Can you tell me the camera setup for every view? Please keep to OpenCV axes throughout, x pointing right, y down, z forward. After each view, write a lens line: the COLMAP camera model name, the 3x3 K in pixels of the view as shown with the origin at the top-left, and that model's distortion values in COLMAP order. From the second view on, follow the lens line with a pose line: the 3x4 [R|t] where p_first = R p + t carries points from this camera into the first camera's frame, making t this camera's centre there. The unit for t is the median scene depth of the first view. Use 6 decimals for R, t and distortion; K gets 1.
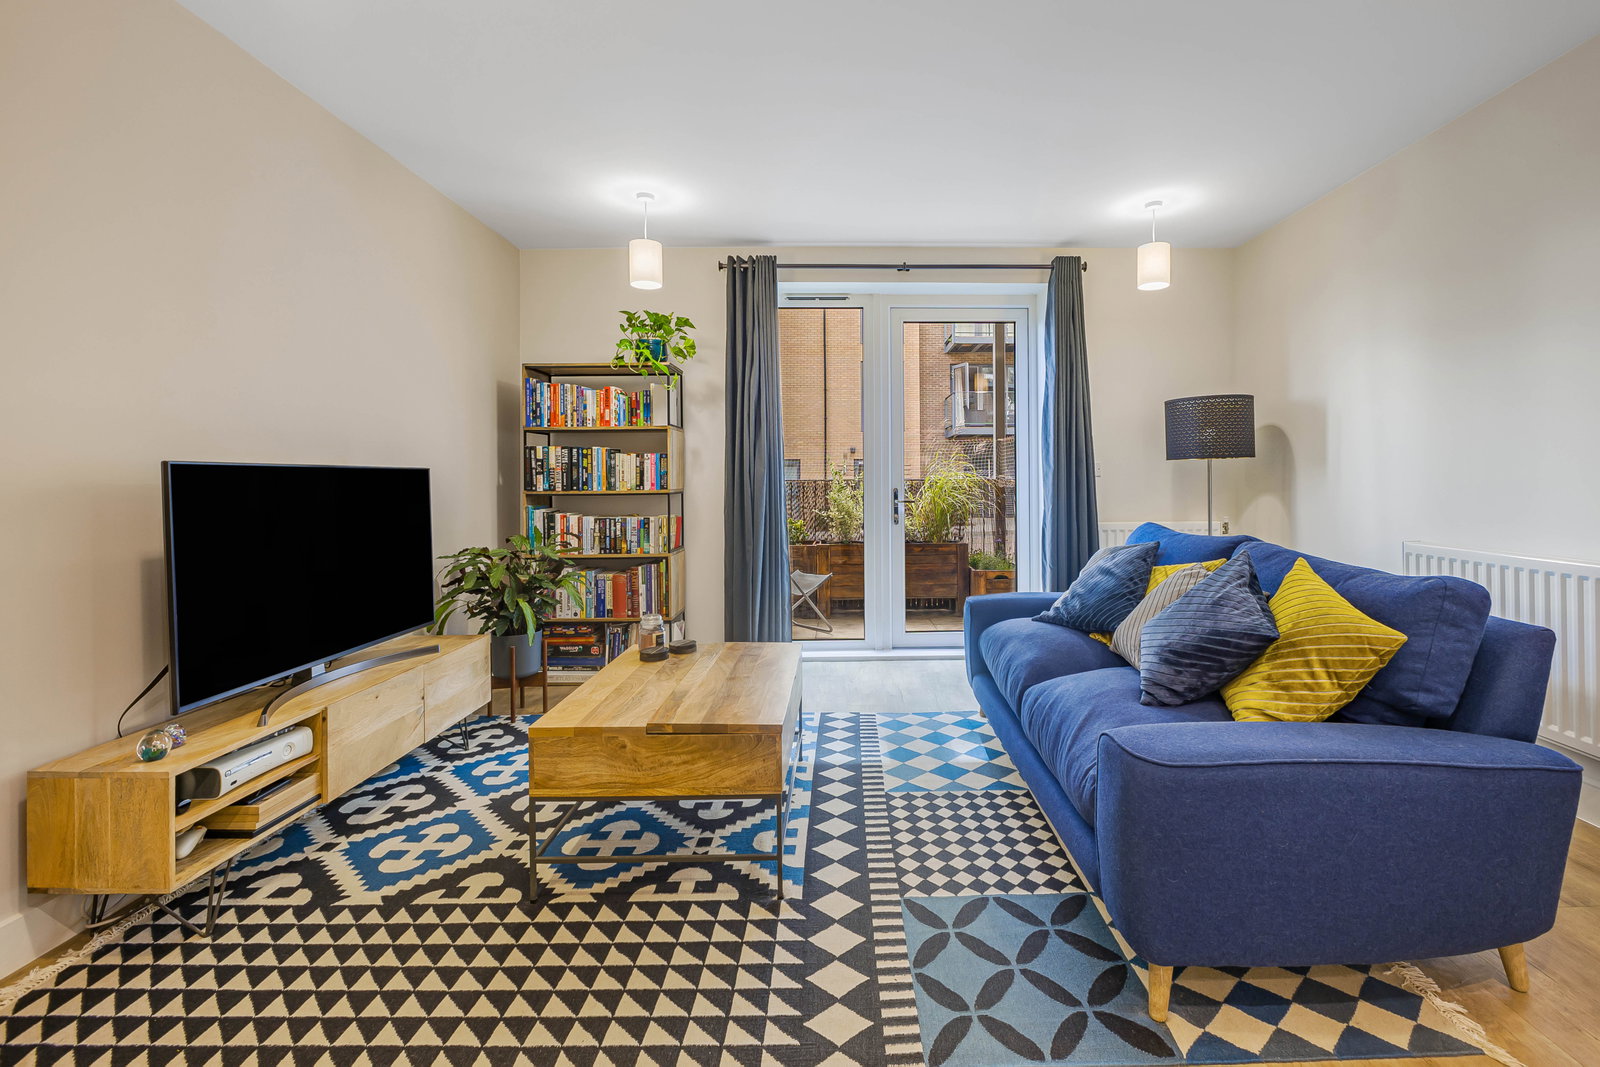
lens RADIAL K [[704.9, 0, 846.8], [0, 704.9, 480.1], [0, 0, 1]] dist [-0.014558, 0.000606]
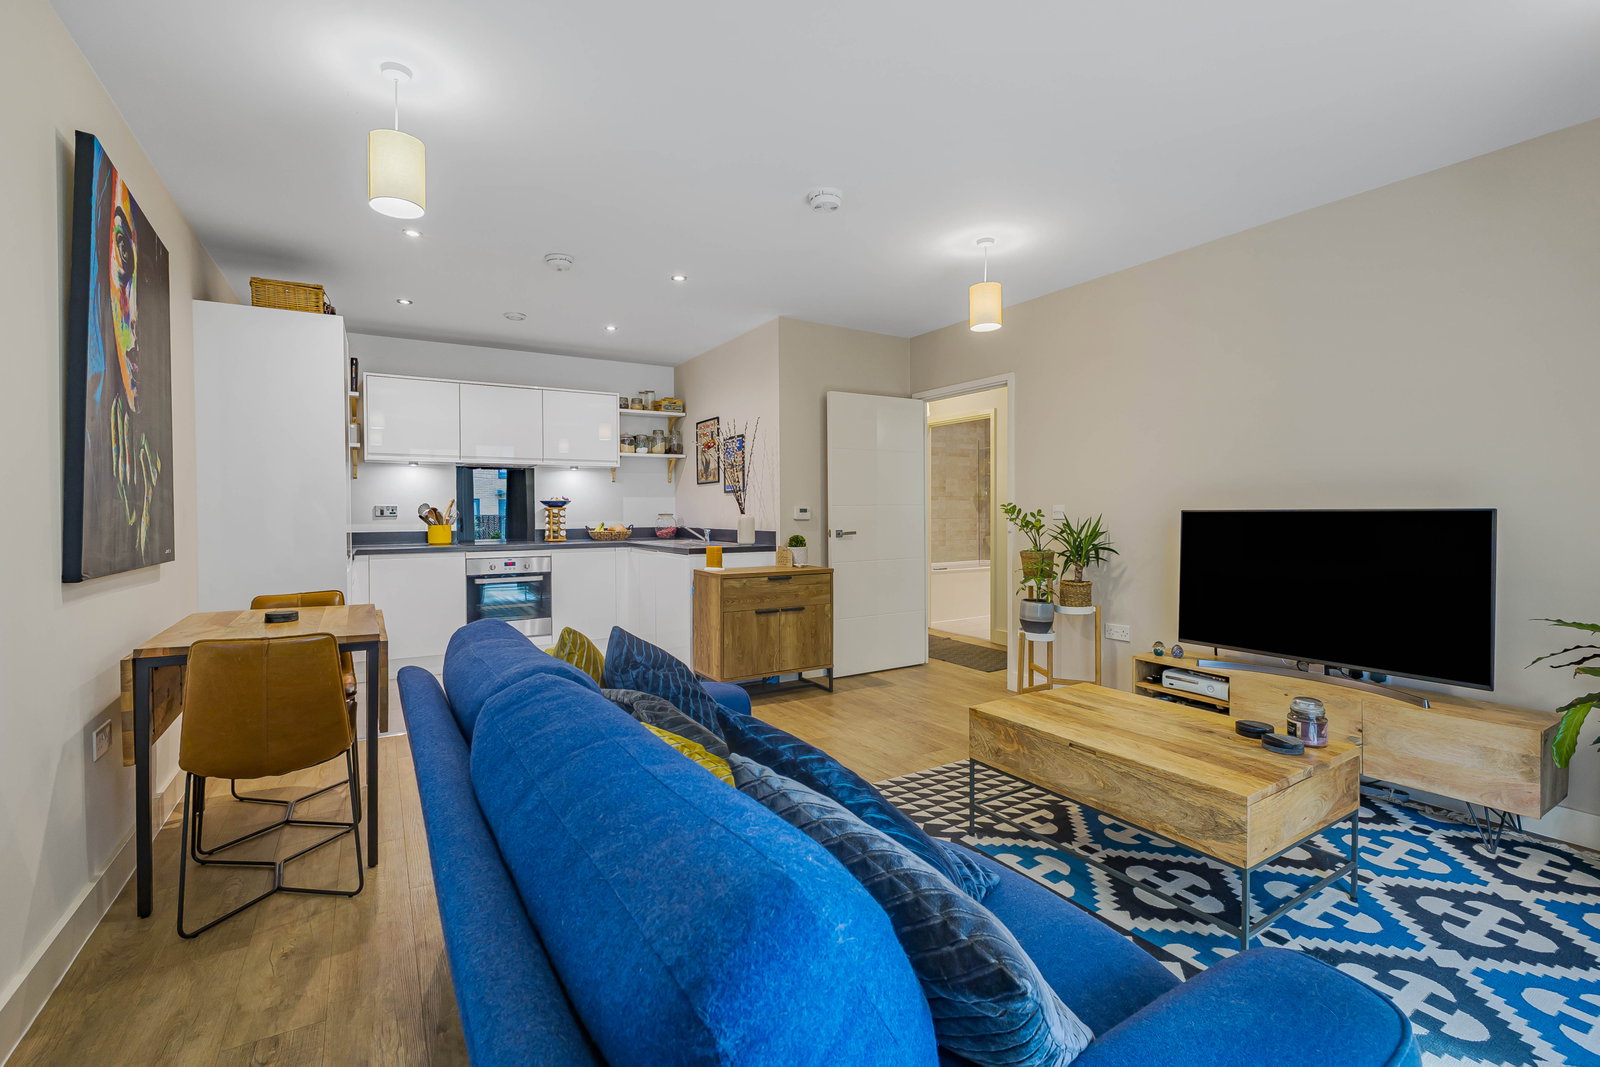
lens RADIAL K [[673.3, 0, 800.0], [0, 673.3, 533.5], [0, 0, 1]] dist [-0.011917, -0.000011]
pose [[-0.852533, 0.024000, -0.522122, 0.463581], [0.008399, 0.999445, 0.032227, -0.016641], [0.522606, 0.023089, -0.852262, 1.044302]]
